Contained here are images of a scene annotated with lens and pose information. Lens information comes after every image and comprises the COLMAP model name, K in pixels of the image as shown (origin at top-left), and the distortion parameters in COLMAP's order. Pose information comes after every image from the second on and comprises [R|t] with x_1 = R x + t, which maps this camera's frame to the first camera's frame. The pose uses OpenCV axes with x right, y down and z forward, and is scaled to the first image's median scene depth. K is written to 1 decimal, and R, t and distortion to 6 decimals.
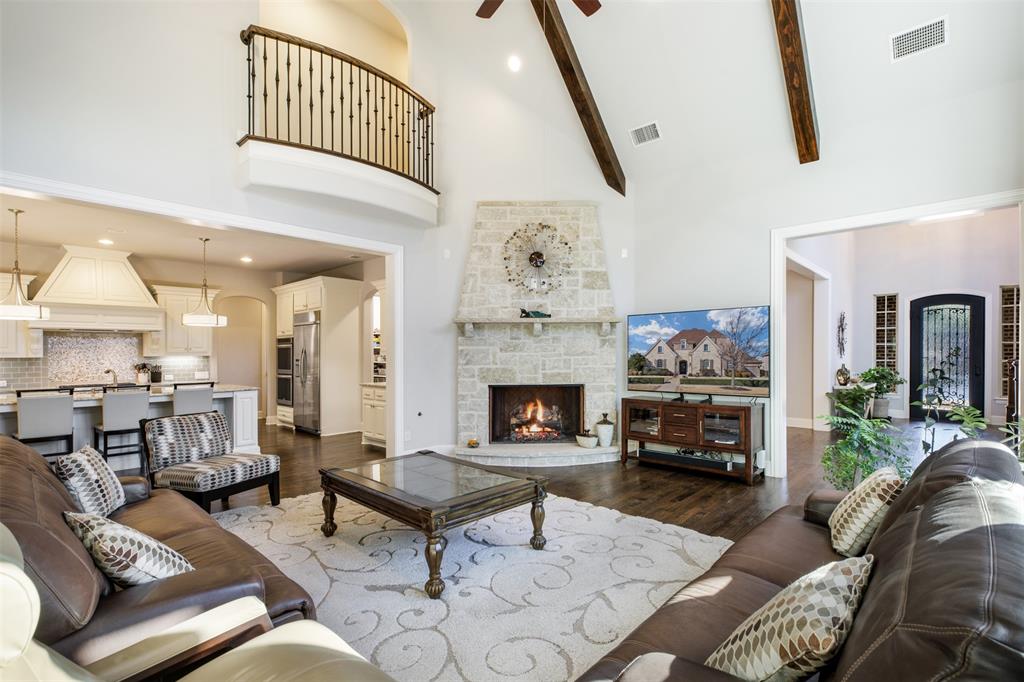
lens RADIAL K [[483.6, 0, 509.7], [0, 483.6, 364.0], [0, 0, 1]] dist [-0.000265, -0.000526]
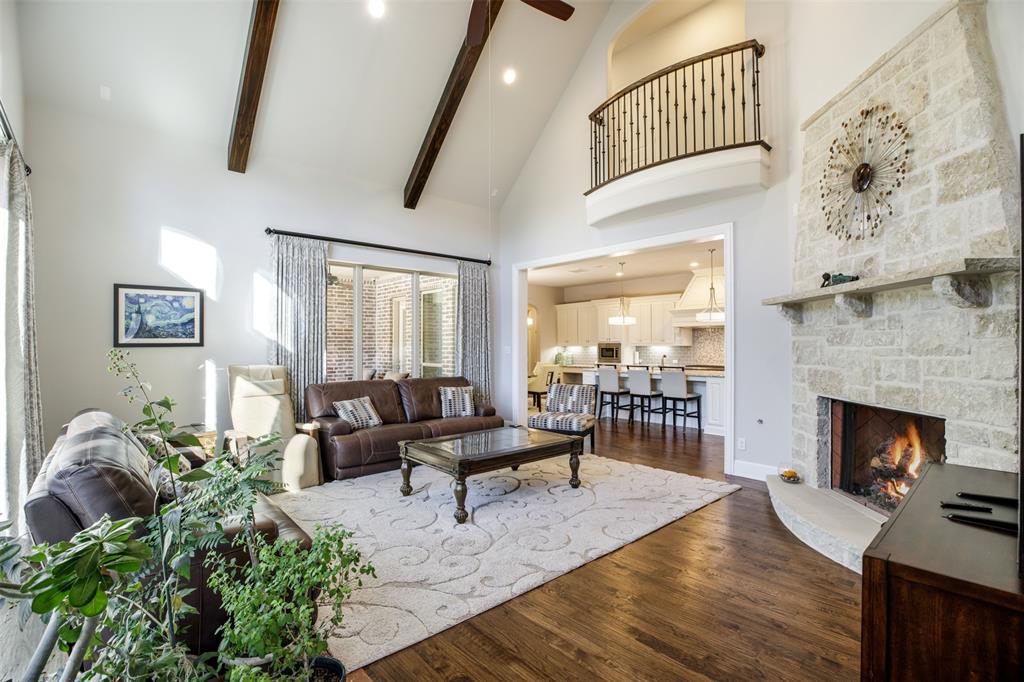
lens RADIAL K [[459.2, 0, 512.0], [0, 459.2, 341.0], [0, 0, 1]] dist [-0.000797, -0.000022]
pose [[-0.072388, -0.000892, -0.997376, 0.604827], [-0.017653, 0.999844, 0.000387, -0.023112], [0.997220, 0.017635, -0.072392, 0.639723]]
